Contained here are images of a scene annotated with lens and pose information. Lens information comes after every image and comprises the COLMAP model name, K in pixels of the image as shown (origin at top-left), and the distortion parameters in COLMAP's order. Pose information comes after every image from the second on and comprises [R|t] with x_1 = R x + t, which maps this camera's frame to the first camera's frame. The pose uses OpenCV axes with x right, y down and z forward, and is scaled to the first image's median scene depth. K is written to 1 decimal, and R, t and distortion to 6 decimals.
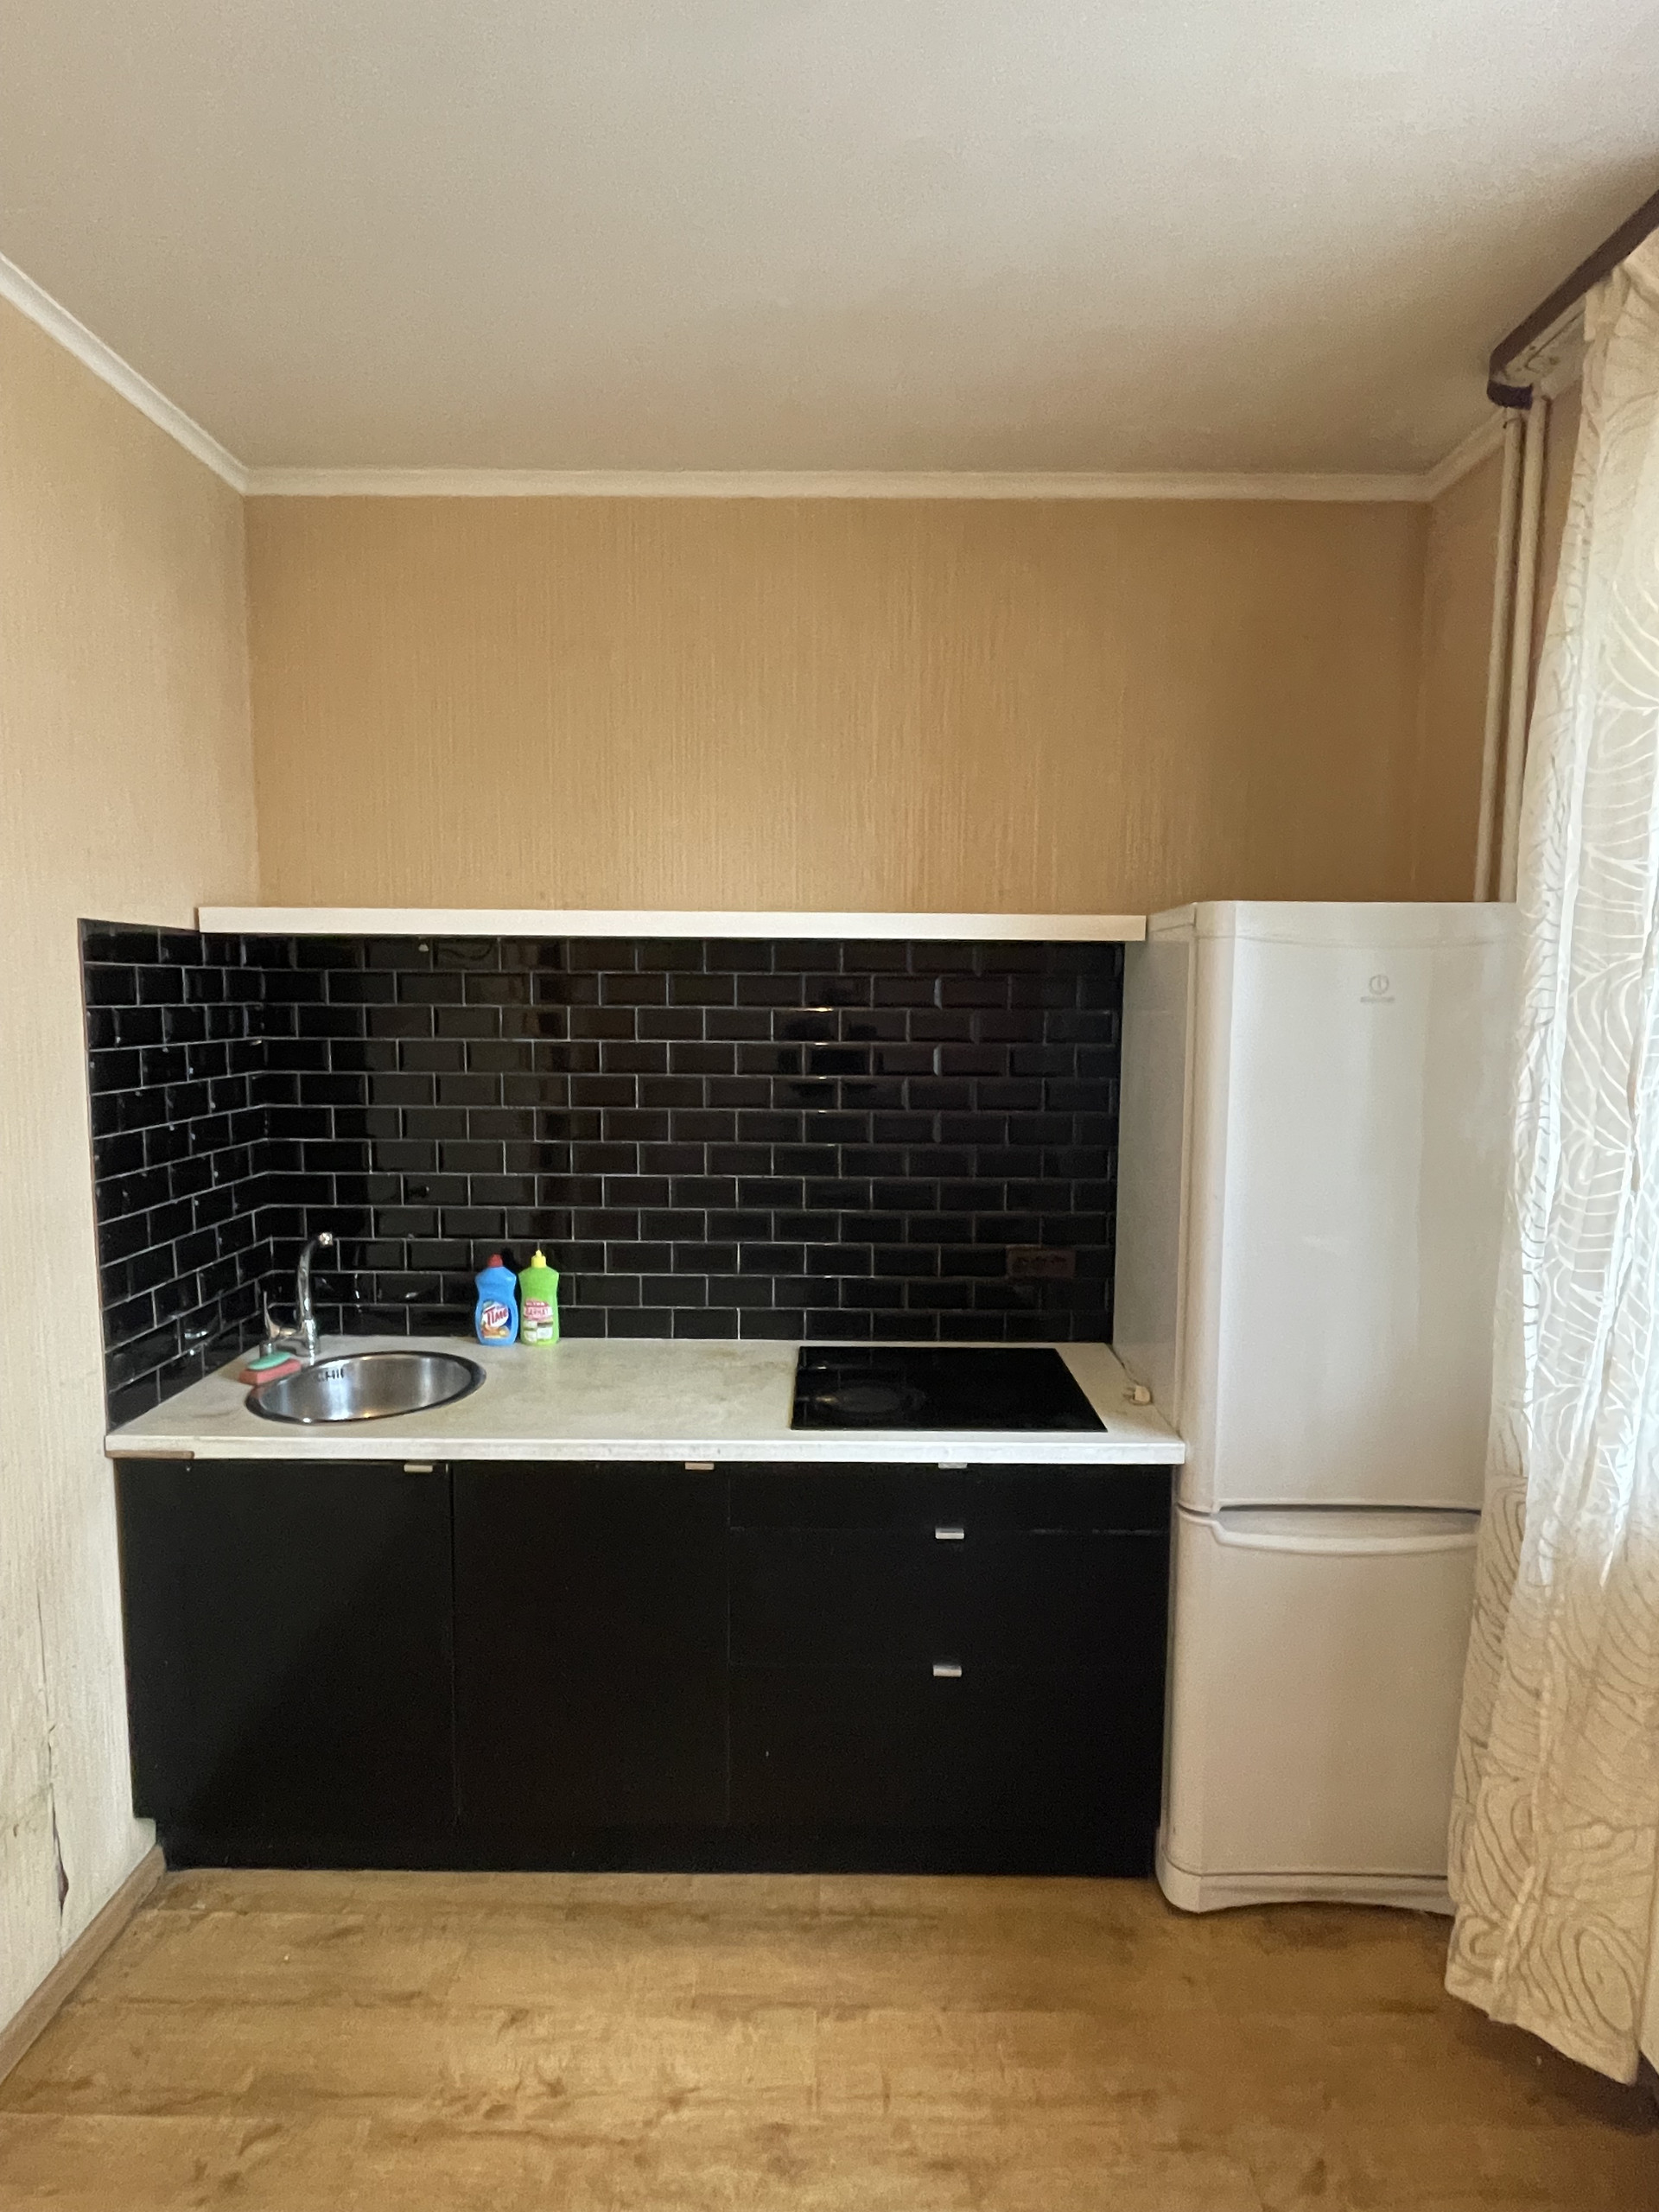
lens RADIAL K [[1169.7, 0, 829.9], [0, 1169.7, 1103.7], [0, 0, 1]] dist [-0.004412, 0.001977]
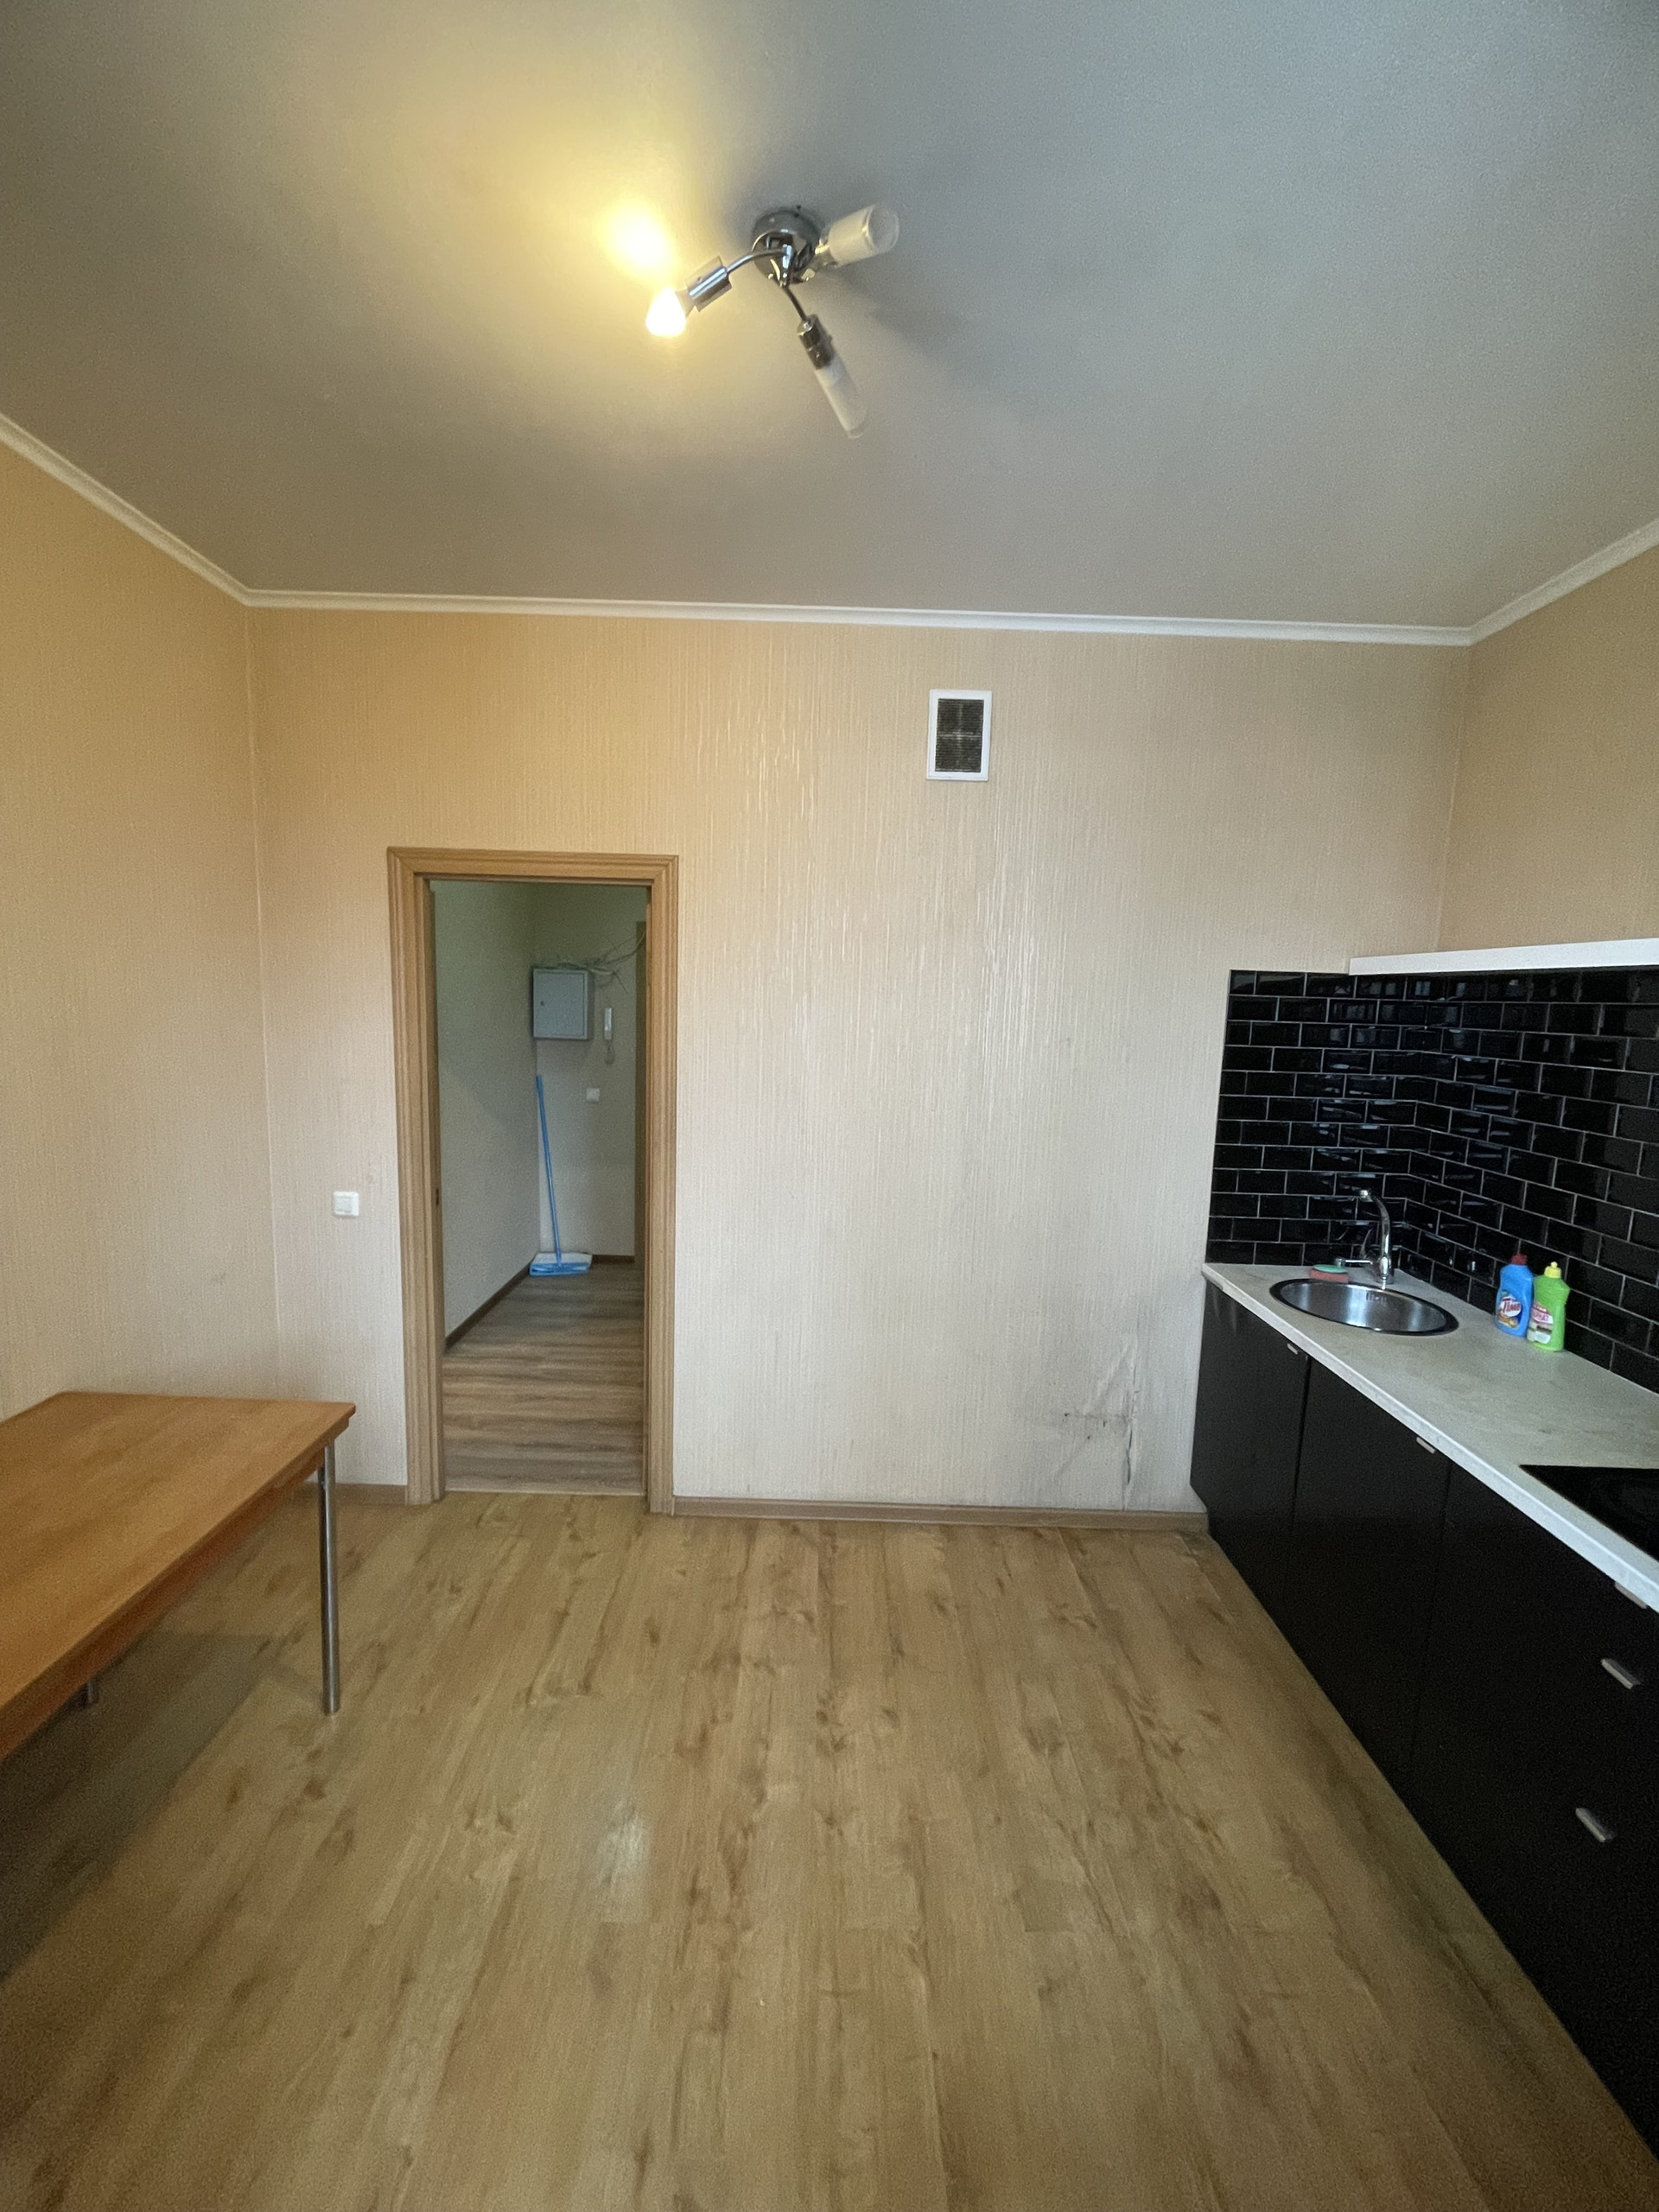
lens RADIAL K [[896.2, 0, 838.9], [0, 896.2, 1115.6], [0, 0, 1]] dist [-0.002121, -0.000378]
pose [[0.014868, 0.126738, -0.991825, 0.684314], [-0.125700, 0.984302, 0.123892, -0.034078], [0.991957, 0.122830, 0.030566, 0.381639]]
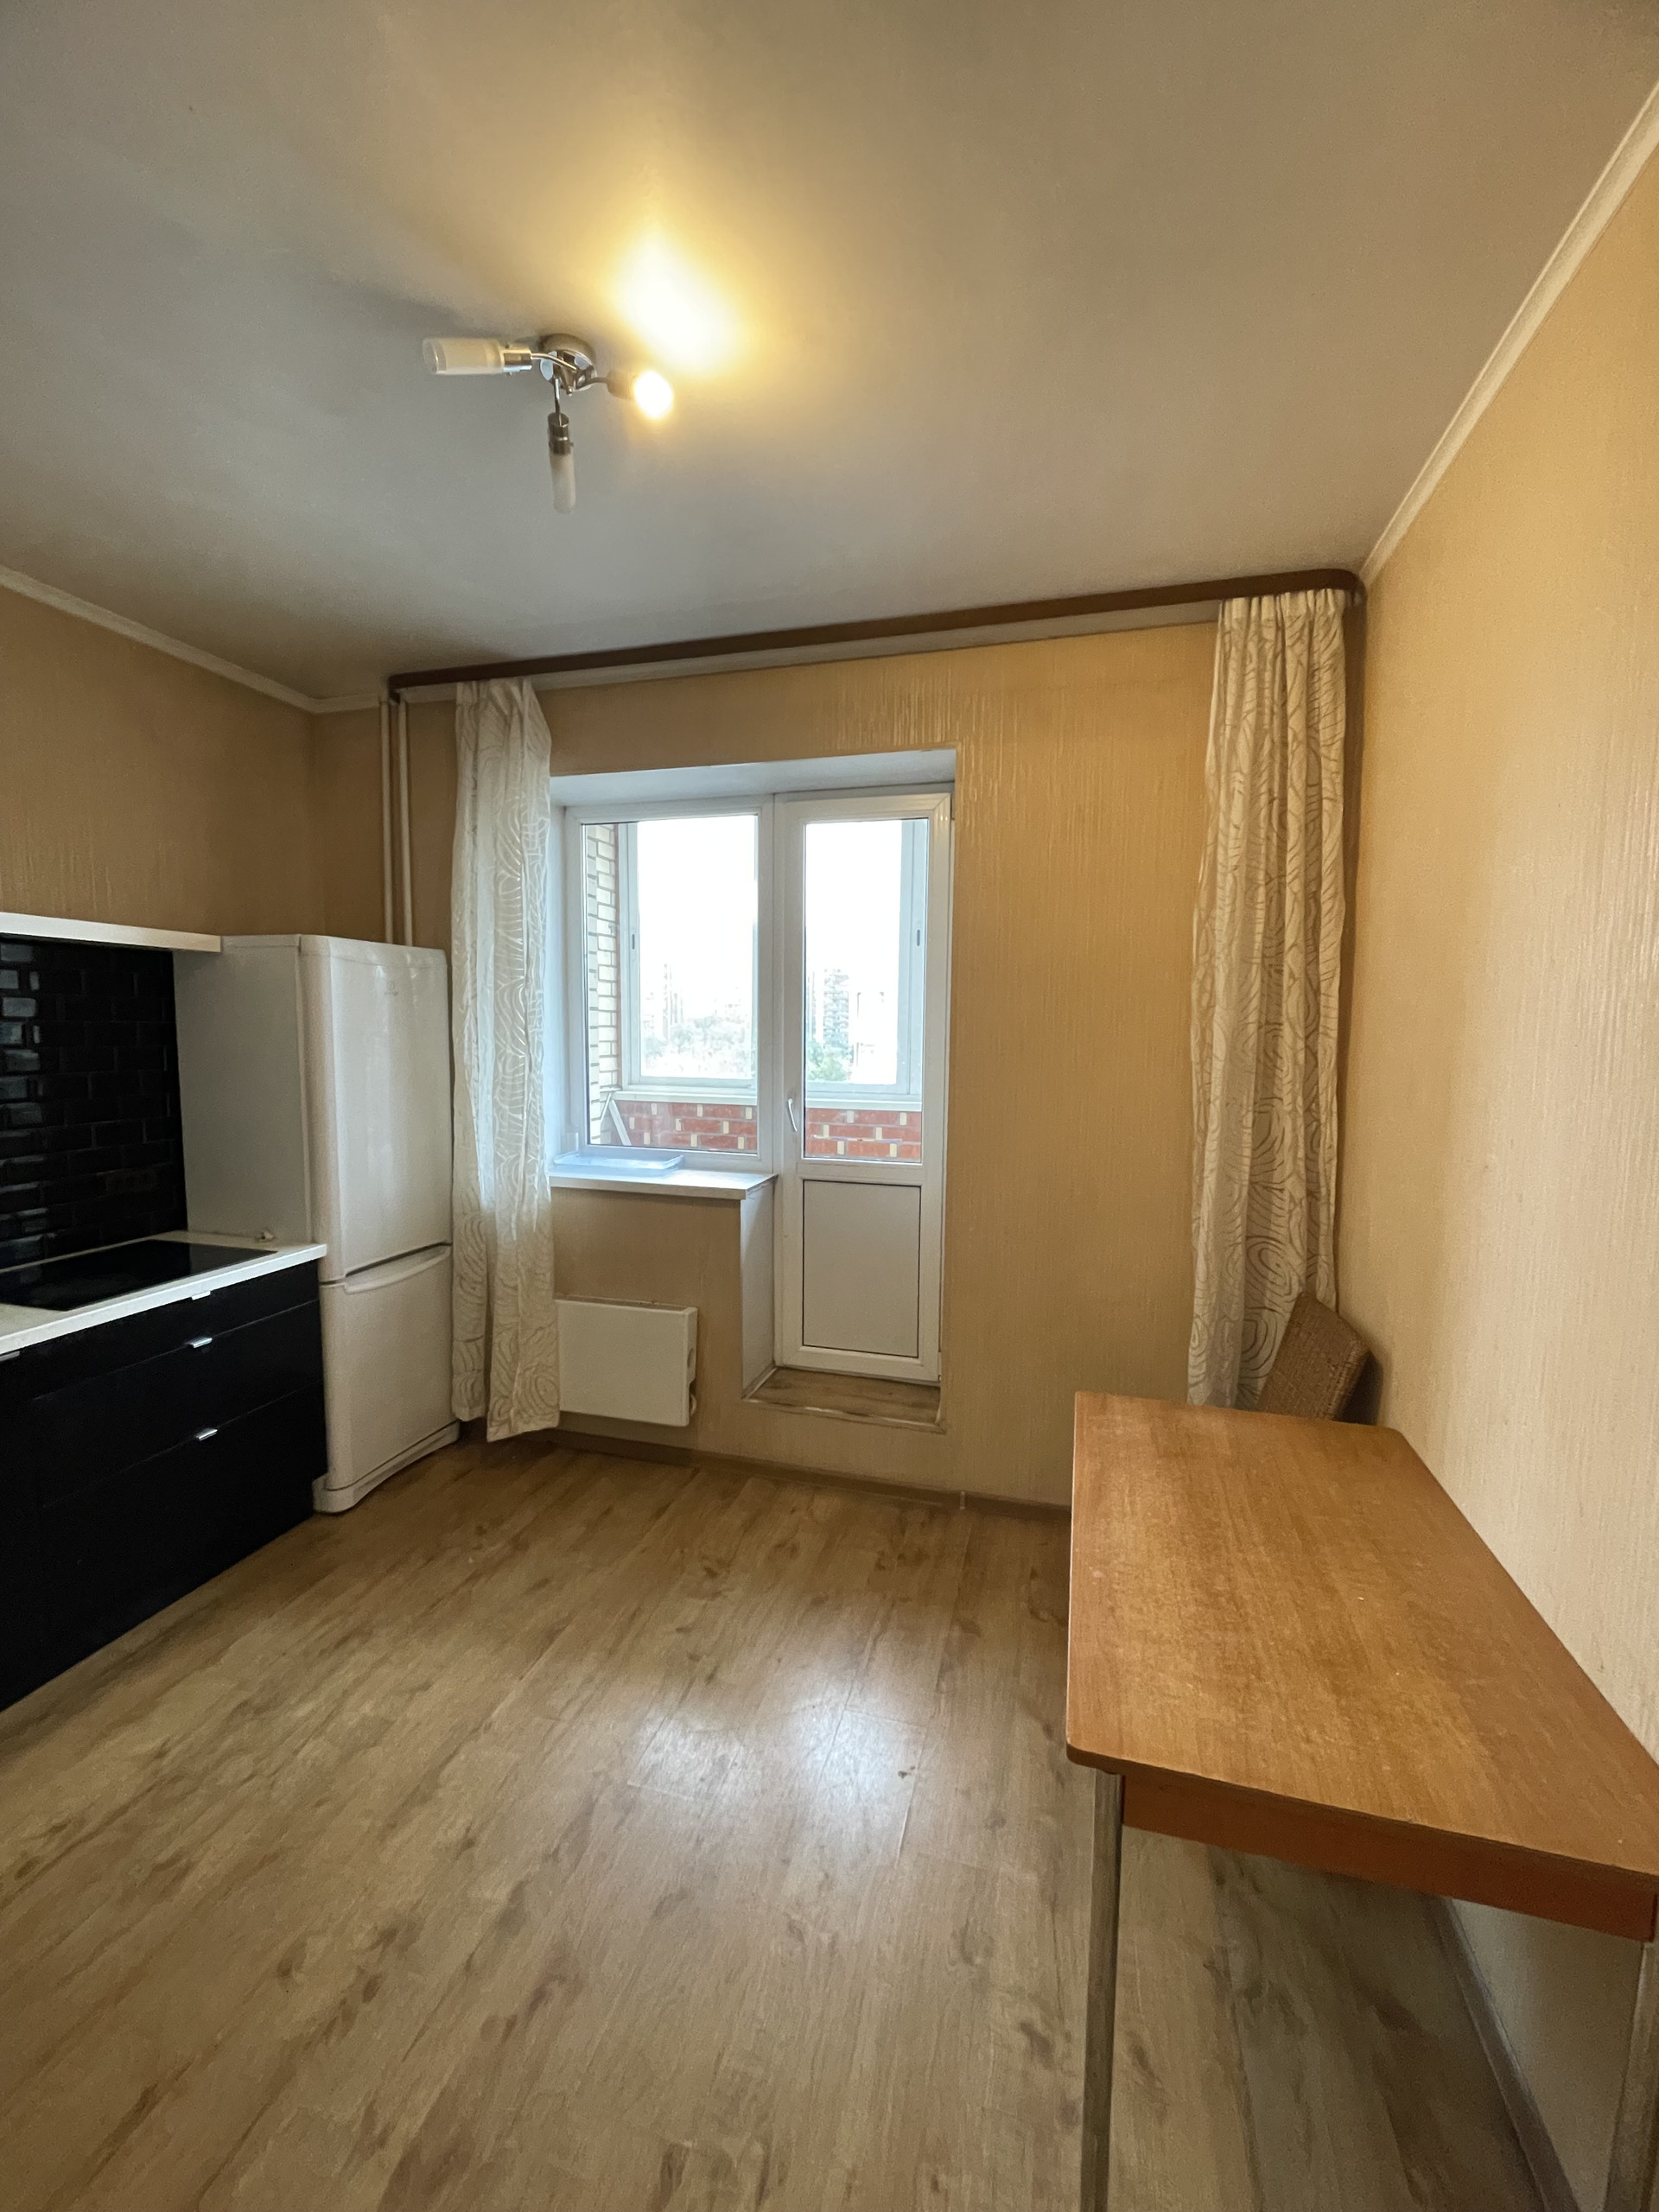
lens RADIAL K [[896.2, 0, 836.4], [0, 896.2, 1107.9], [0, 0, 1]] dist [-0.002121, -0.000378]
pose [[0.259634, -0.090061, 0.961498, -0.766136], [0.075726, 0.994475, 0.072701, 0.047306], [-0.962734, 0.053934, 0.265019, -0.105548]]
